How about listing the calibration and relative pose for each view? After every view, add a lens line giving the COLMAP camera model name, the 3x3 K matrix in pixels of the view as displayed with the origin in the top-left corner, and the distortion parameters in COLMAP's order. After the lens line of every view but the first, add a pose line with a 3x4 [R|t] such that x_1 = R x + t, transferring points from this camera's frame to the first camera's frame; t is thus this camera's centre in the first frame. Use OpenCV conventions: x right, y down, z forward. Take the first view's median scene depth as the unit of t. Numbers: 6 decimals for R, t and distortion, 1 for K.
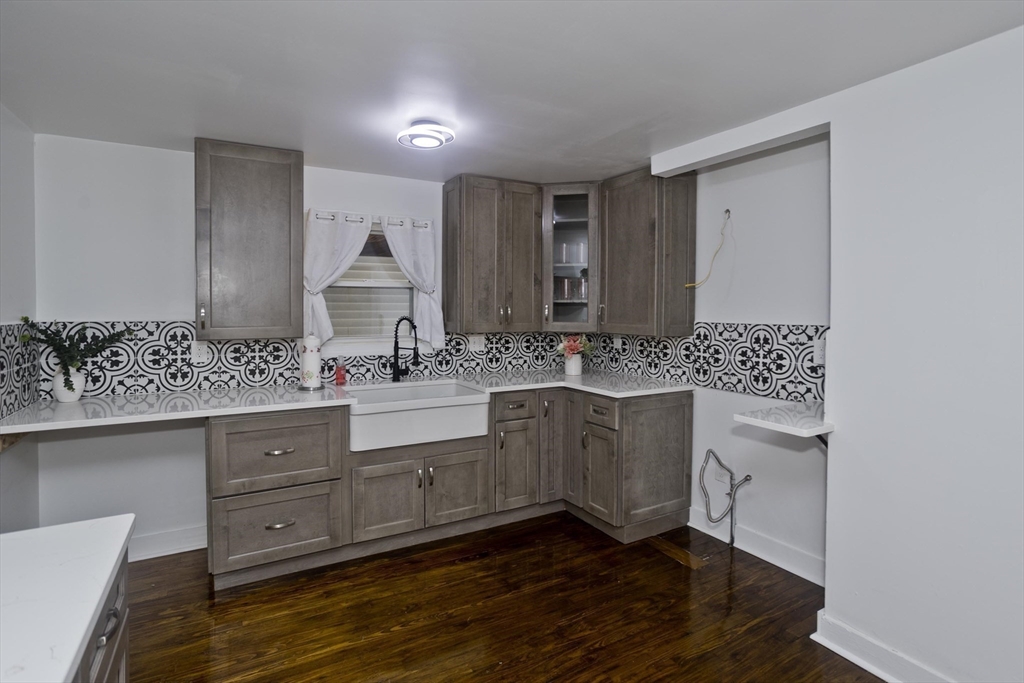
lens RADIAL K [[511.0, 0, 519.0], [0, 511.0, 320.6], [0, 0, 1]] dist [-0.048269, 0.033693]
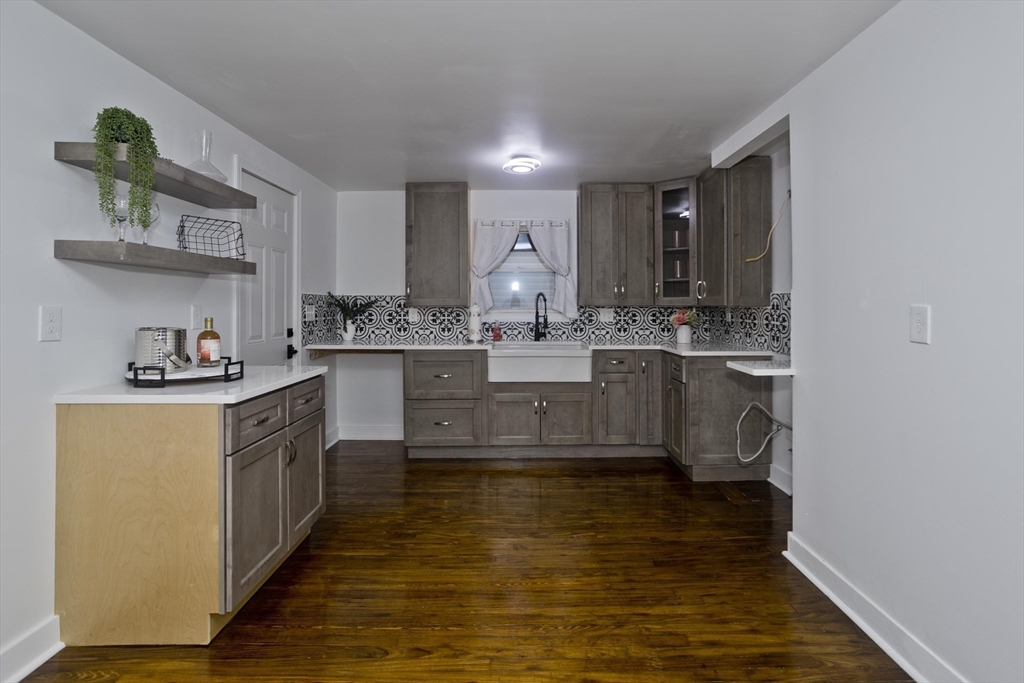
lens RADIAL K [[496.5, 0, 526.6], [0, 496.5, 306.2], [0, 0, 1]] dist [-0.033395, 0.021512]
pose [[0.881909, 0.000138, -0.471420, 0.392972], [-0.008284, 0.999850, -0.015205, 0.051565], [0.471347, 0.017314, 0.881778, -0.196321]]
